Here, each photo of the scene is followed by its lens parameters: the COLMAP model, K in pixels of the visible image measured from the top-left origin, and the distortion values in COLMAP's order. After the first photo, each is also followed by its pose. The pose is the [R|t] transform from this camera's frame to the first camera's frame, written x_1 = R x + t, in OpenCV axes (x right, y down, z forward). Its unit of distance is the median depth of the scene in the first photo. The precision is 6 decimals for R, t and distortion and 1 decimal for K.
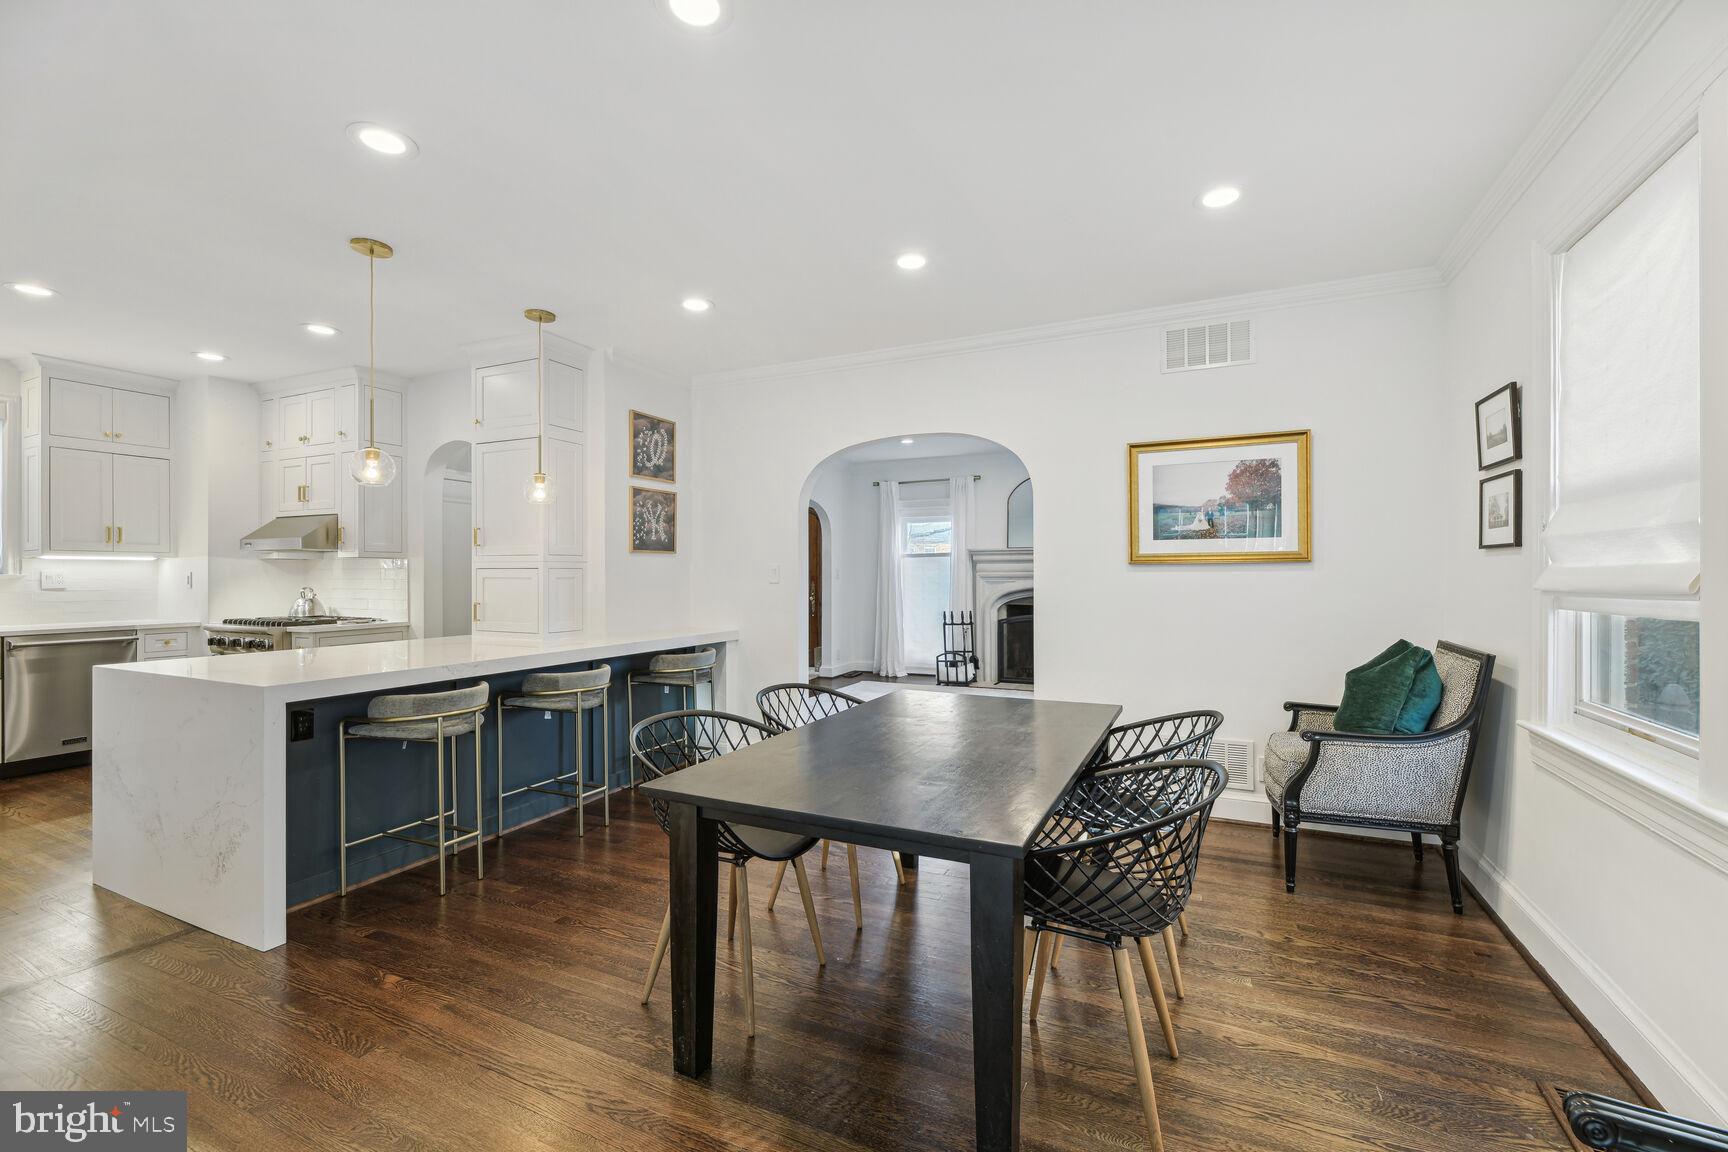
lens RADIAL K [[710.3, 0, 868.4], [0, 710.3, 575.1], [0, 0, 1]] dist [-0.004429, -0.000340]
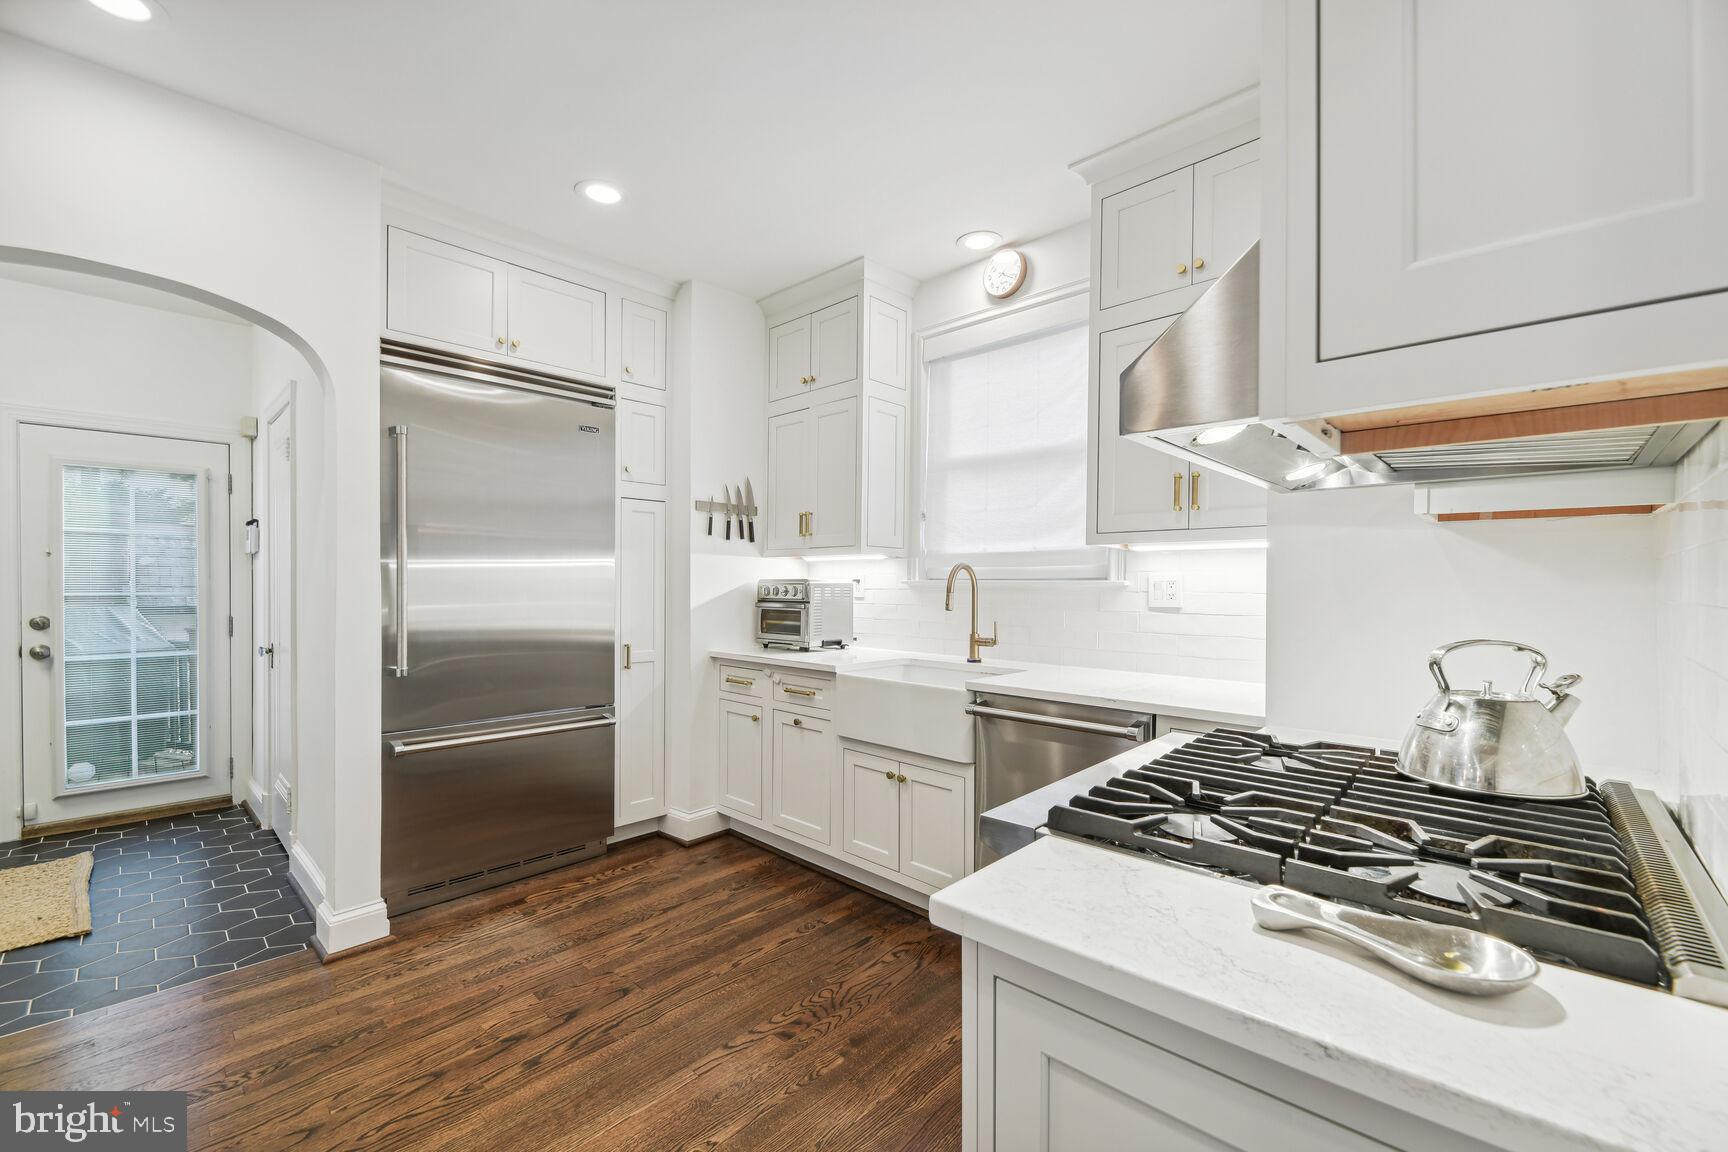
lens RADIAL K [[710.3, 0, 865.8], [0, 710.3, 586.8], [0, 0, 1]] dist [-0.004429, -0.000340]
pose [[-0.327860, 0.001002, -0.944726, -0.552530], [-0.003567, 0.999991, 0.002298, 0.002703], [0.944720, 0.004123, -0.327853, 0.913515]]
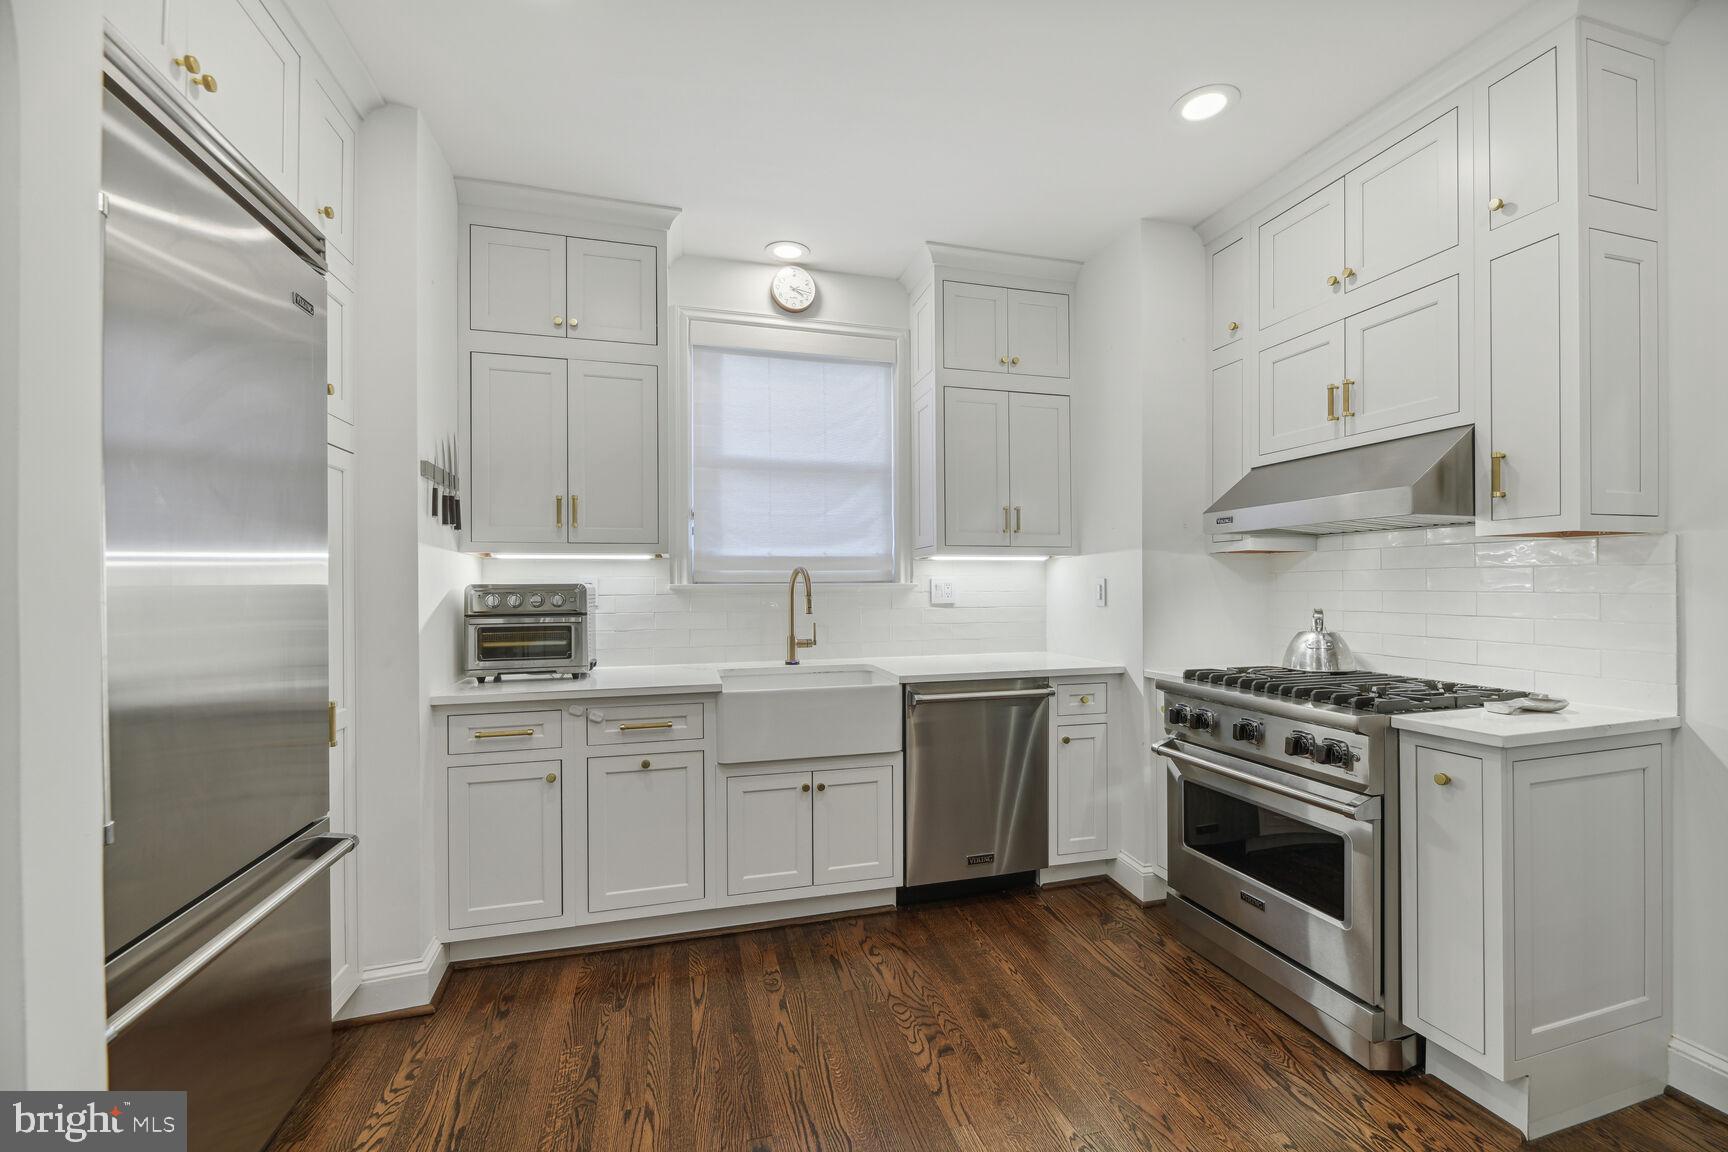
lens RADIAL K [[710.3, 0, 875.5], [0, 710.3, 580.8], [0, 0, 1]] dist [-0.004429, -0.000340]
pose [[0.650717, -0.006041, -0.759296, -0.637675], [0.006627, 0.999975, -0.002276, -0.002276], [0.759291, -0.003551, 0.650741, 0.475033]]
